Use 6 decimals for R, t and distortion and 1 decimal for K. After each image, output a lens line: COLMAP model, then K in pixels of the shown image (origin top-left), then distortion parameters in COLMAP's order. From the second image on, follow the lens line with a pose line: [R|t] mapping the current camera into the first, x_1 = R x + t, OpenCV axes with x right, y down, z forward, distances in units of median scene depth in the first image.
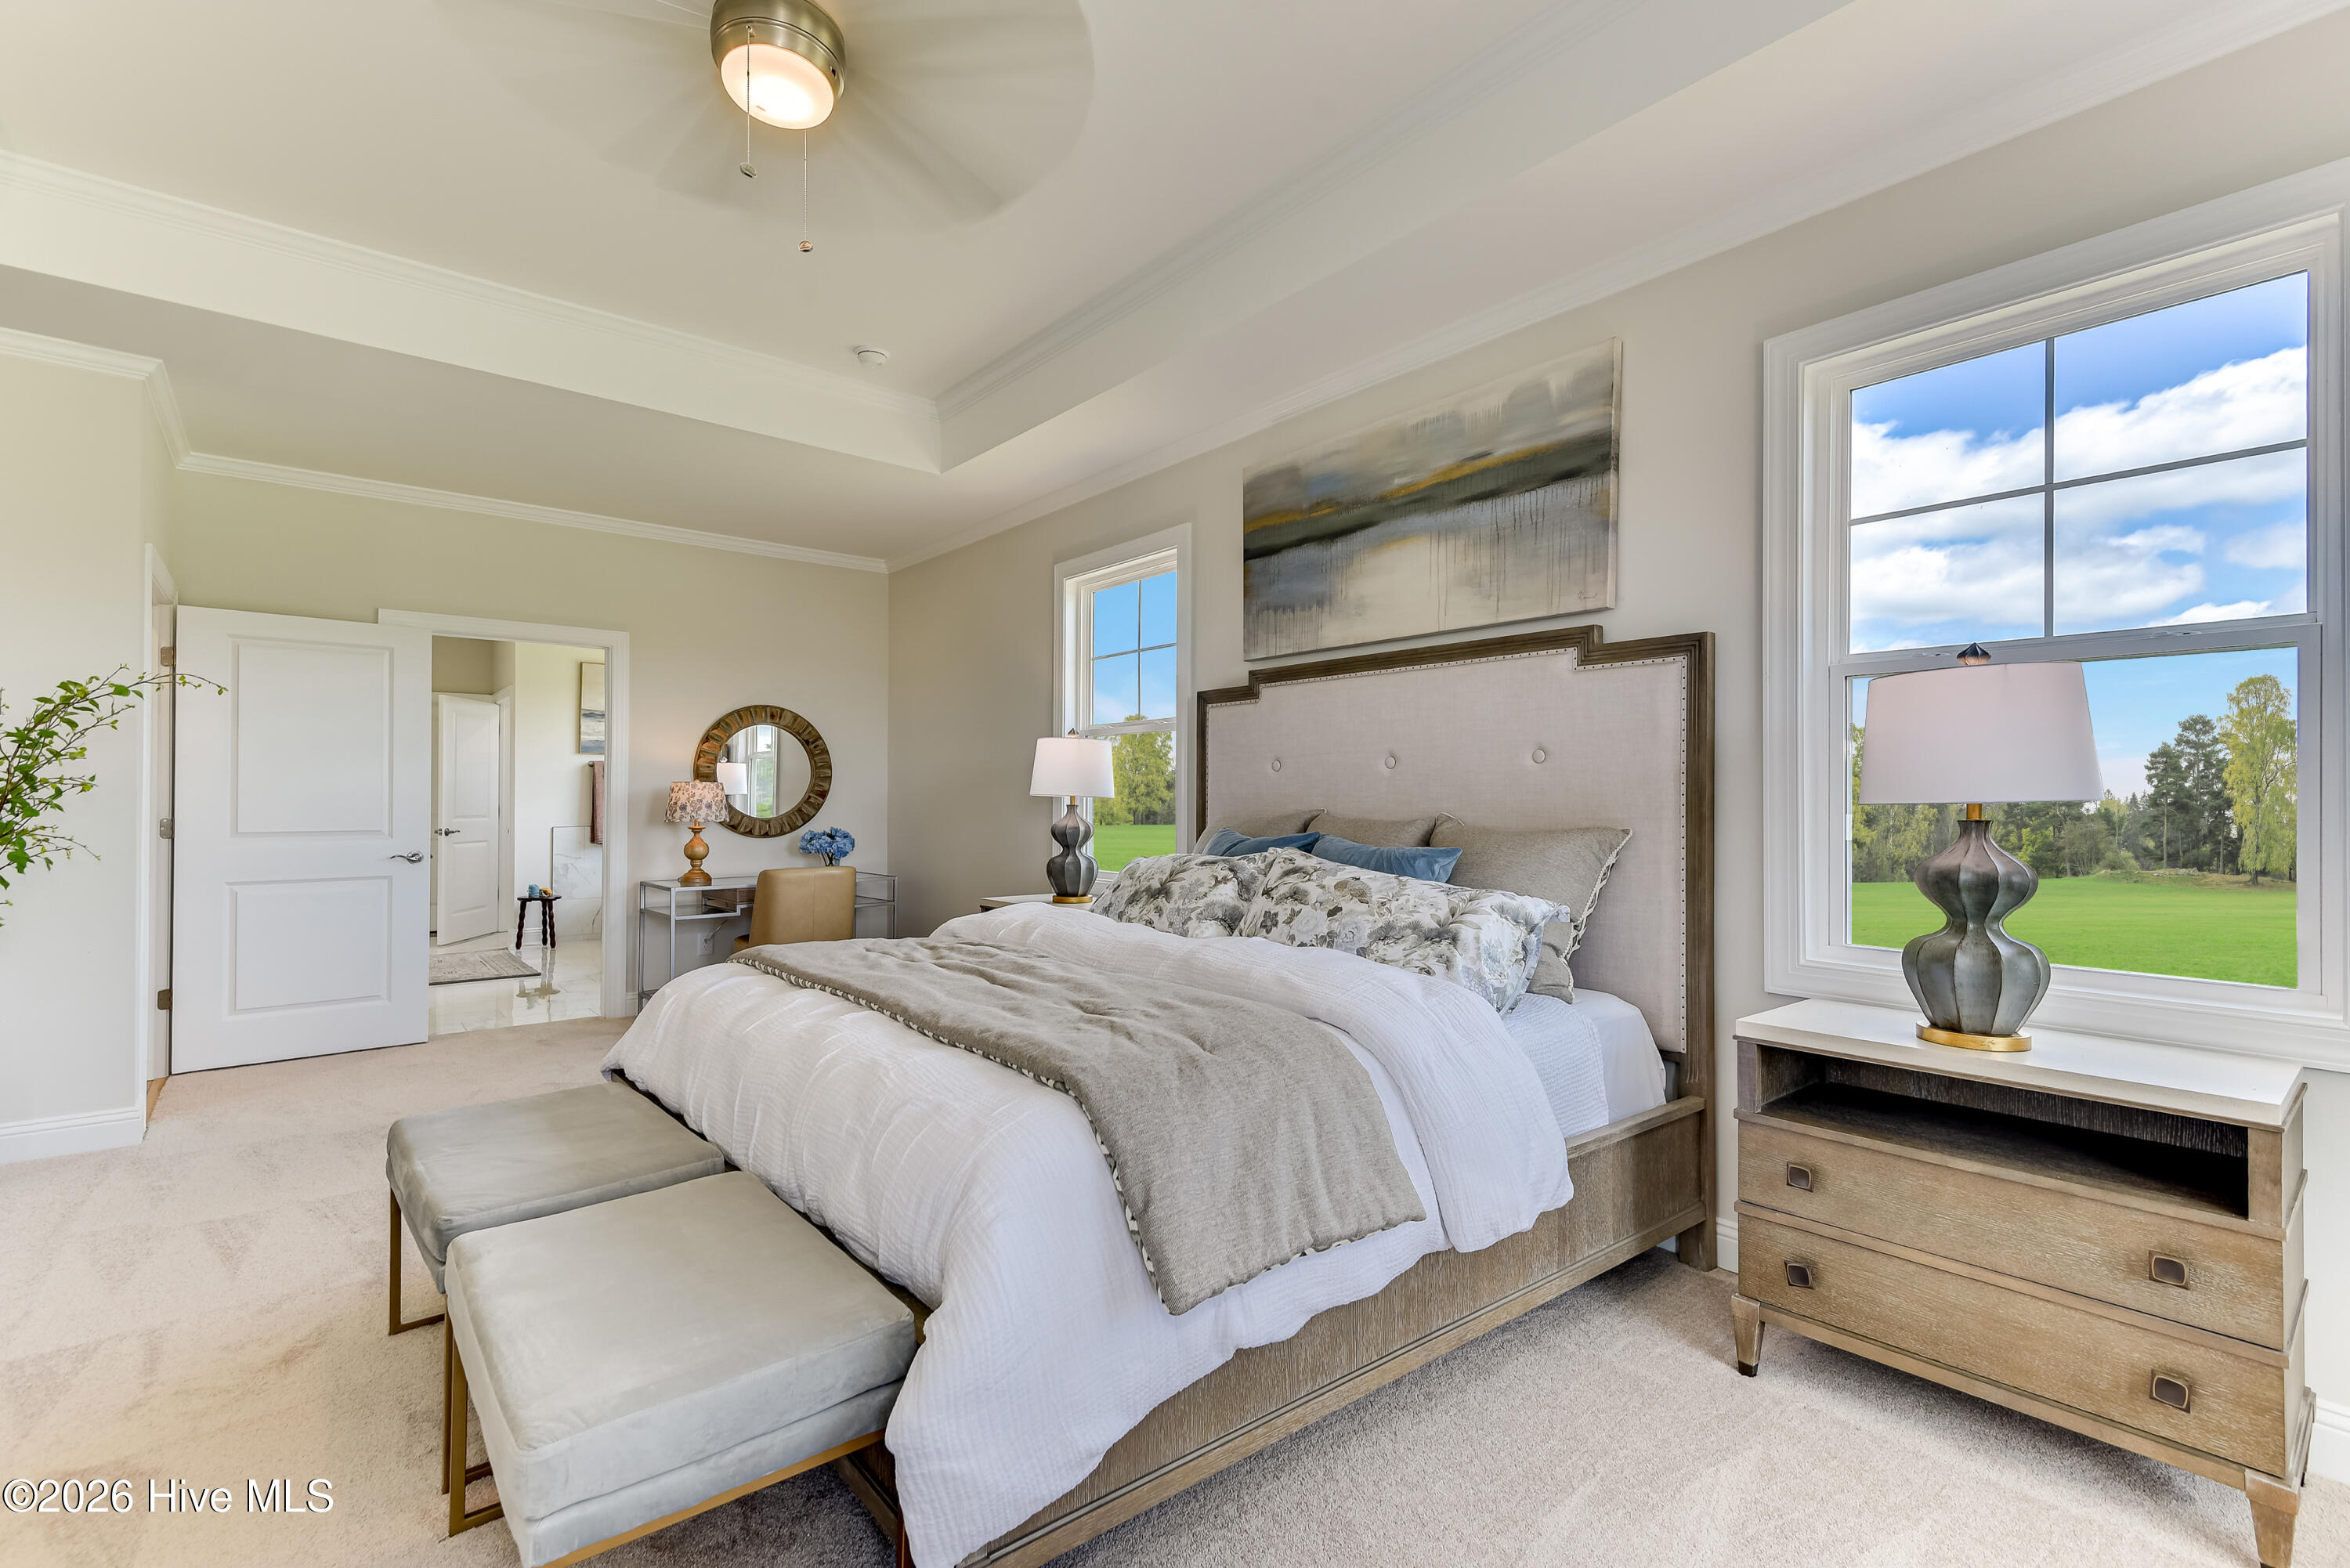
lens RADIAL K [[1072.8, 0, 1178.4], [0, 1072.8, 794.9], [0, 0, 1]] dist [0.000435, -0.000241]
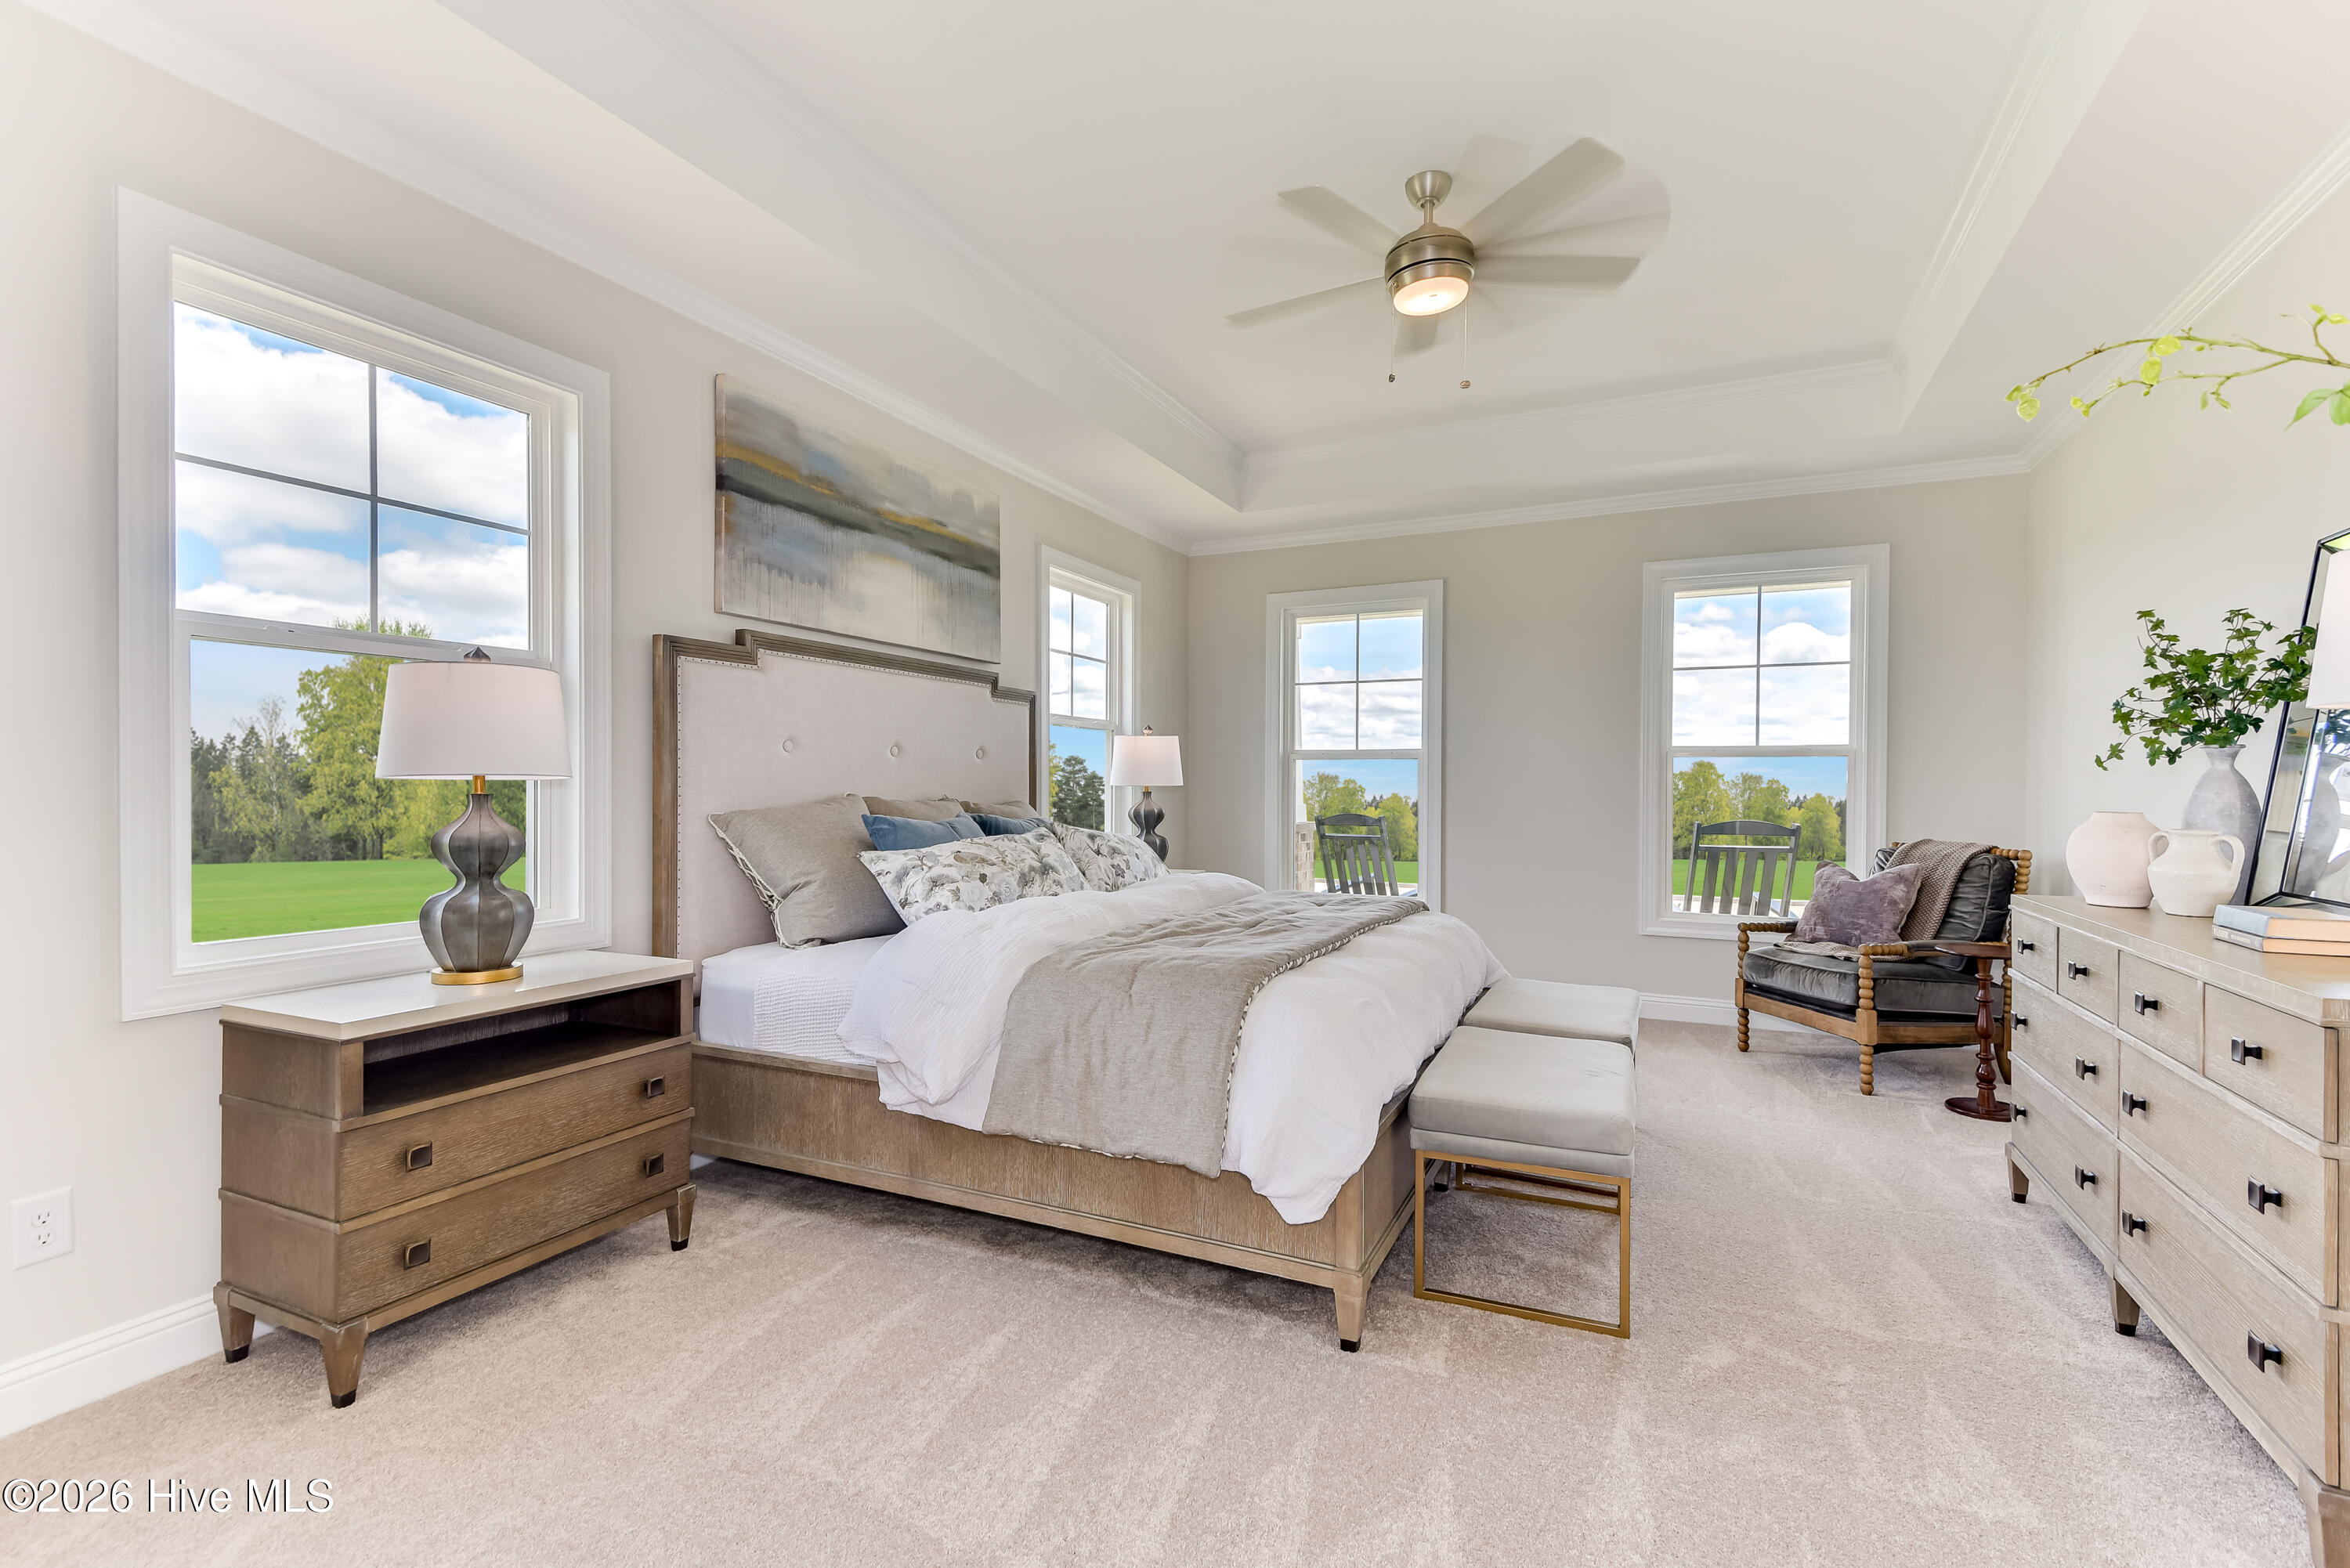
lens RADIAL K [[1072.8, 0, 1171.2], [0, 1072.8, 785.3], [0, 0, 1]] dist [0.000435, -0.000241]
pose [[-0.448160, -0.006338, 0.893931, -0.902060], [-0.011146, 0.999937, 0.001502, 0.001131], [-0.893884, -0.009290, -0.448203, 1.170823]]
